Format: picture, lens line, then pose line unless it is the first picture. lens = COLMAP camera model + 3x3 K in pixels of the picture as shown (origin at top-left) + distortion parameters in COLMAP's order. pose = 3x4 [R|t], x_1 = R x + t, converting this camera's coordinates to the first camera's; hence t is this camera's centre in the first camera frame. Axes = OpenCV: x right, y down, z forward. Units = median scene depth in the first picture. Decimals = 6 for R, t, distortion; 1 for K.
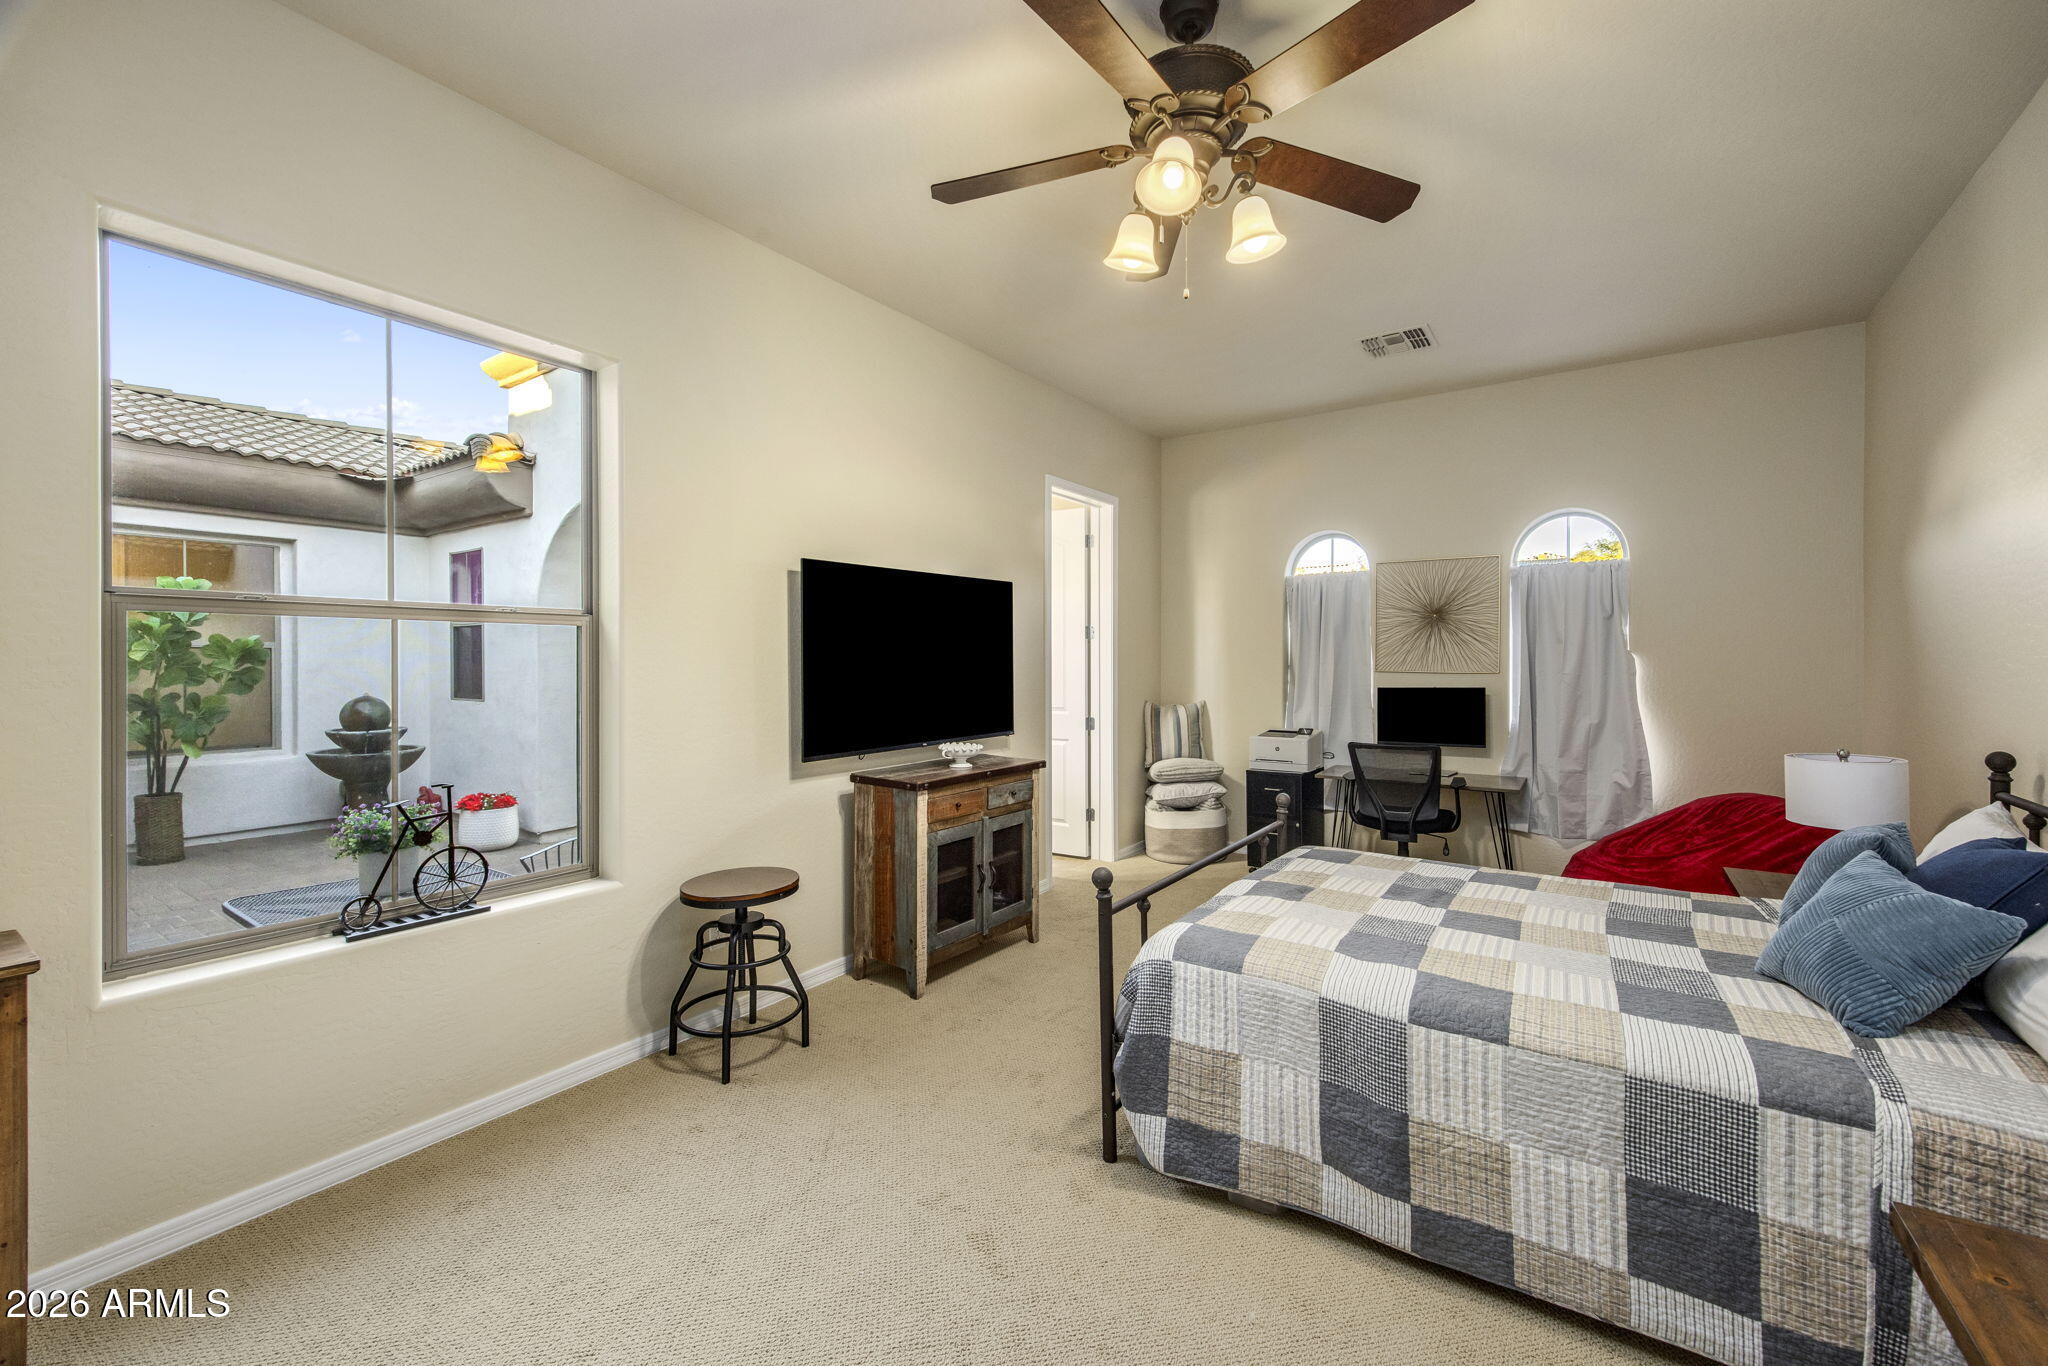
lens RADIAL K [[831.5, 0, 1030.7], [0, 831.5, 665.4], [0, 0, 1]] dist [-0.000981, -0.000132]
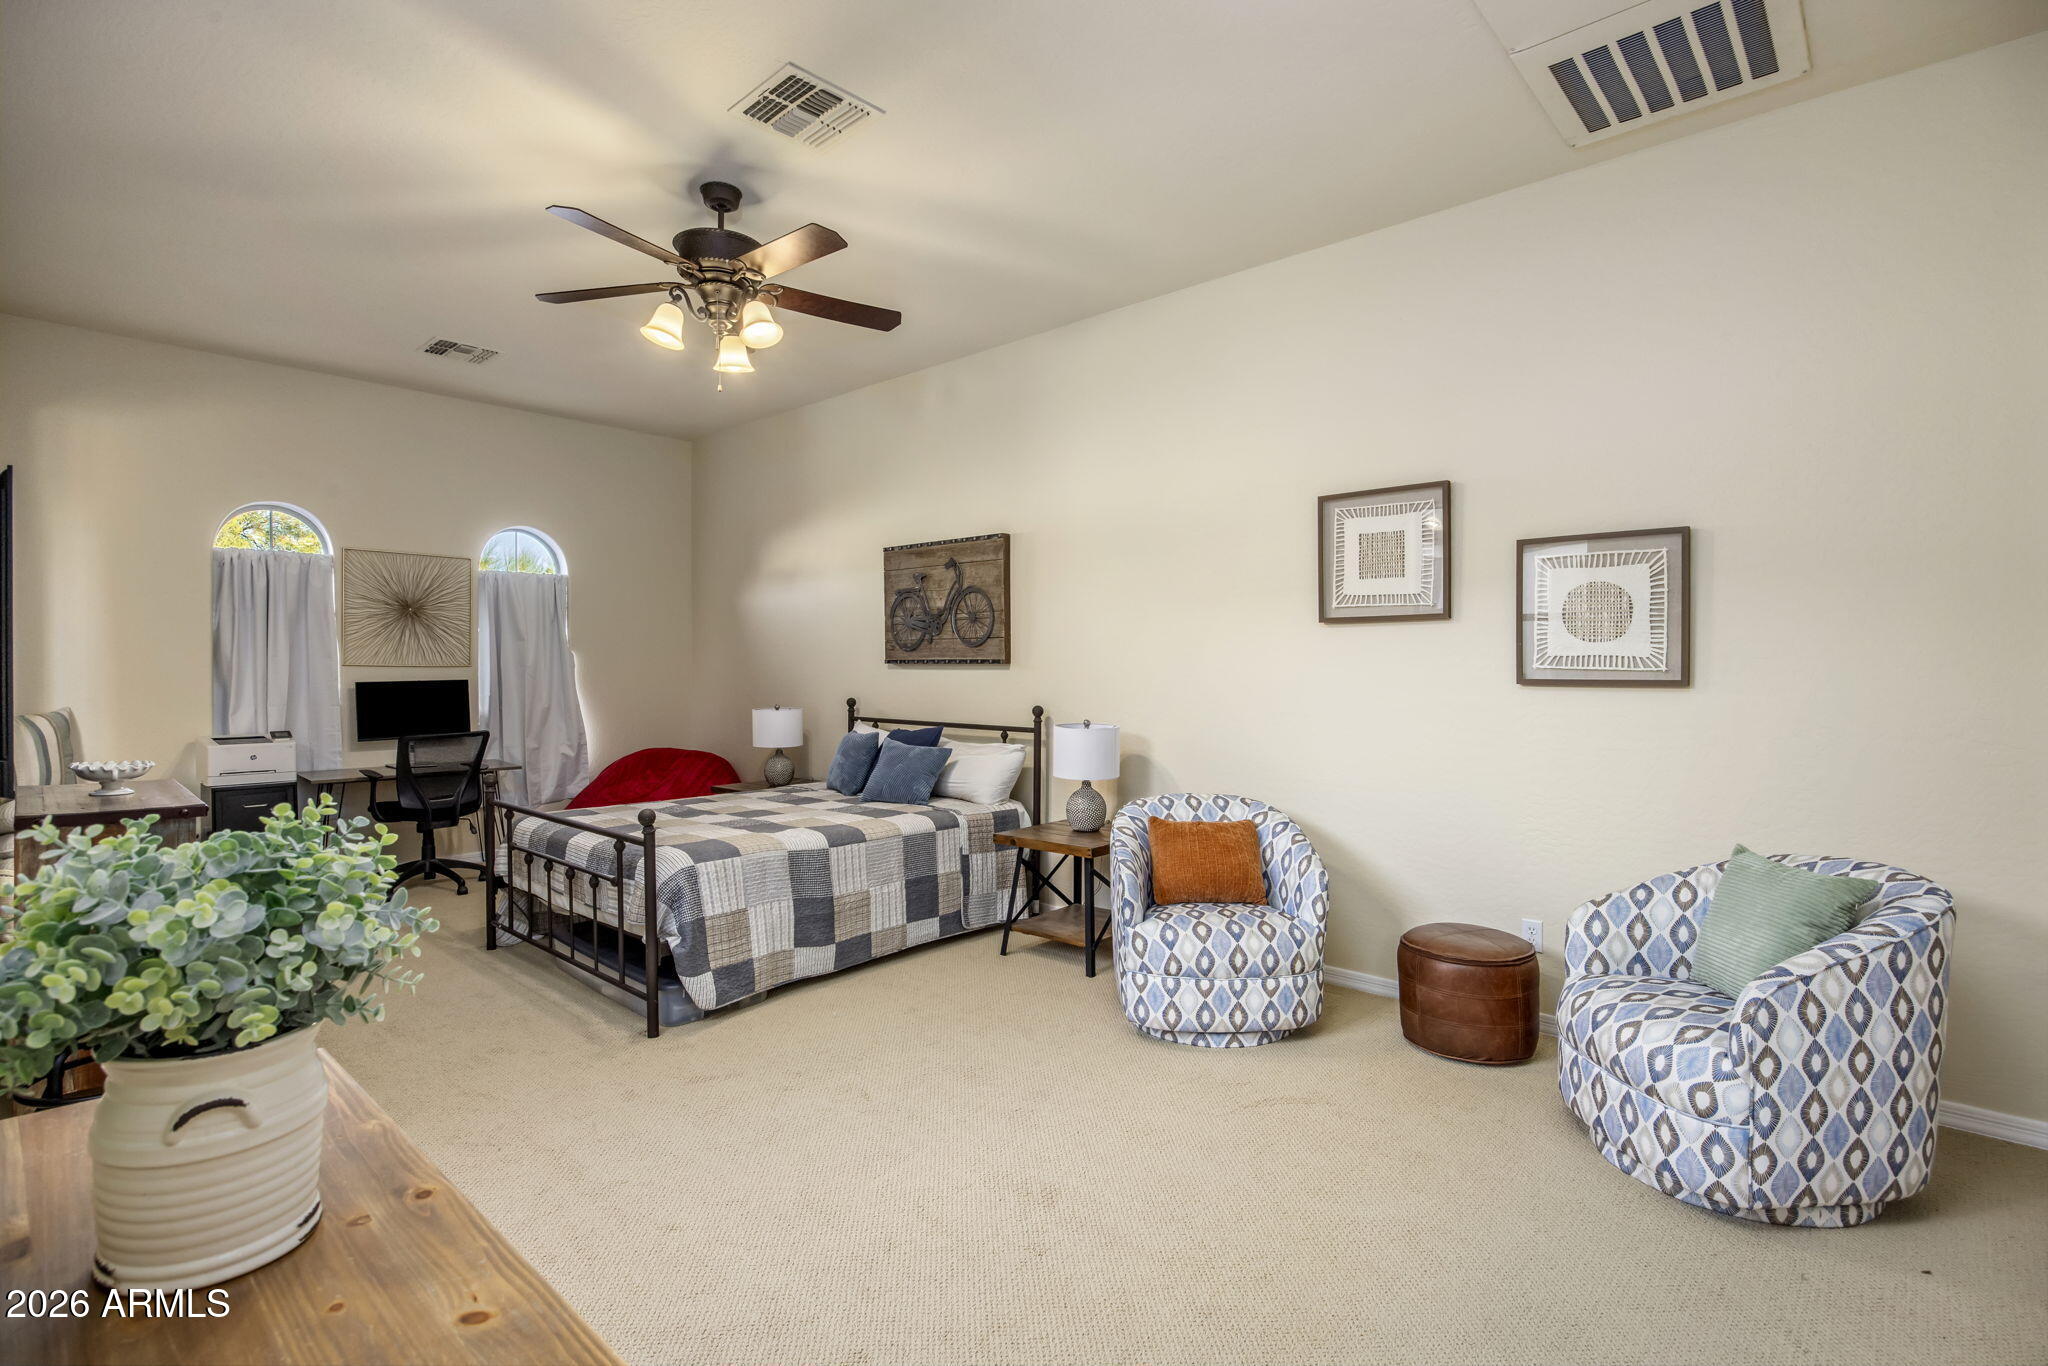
lens RADIAL K [[979.3, 0, 1027.8], [0, 979.3, 679.0], [0, 0, 1]] dist [-0.001457, -0.000146]
pose [[0.125920, -0.011275, 0.991976, -1.457182], [0.004408, 0.999932, 0.010806, 0.035931], [-0.992031, 0.003012, 0.125961, 0.268493]]
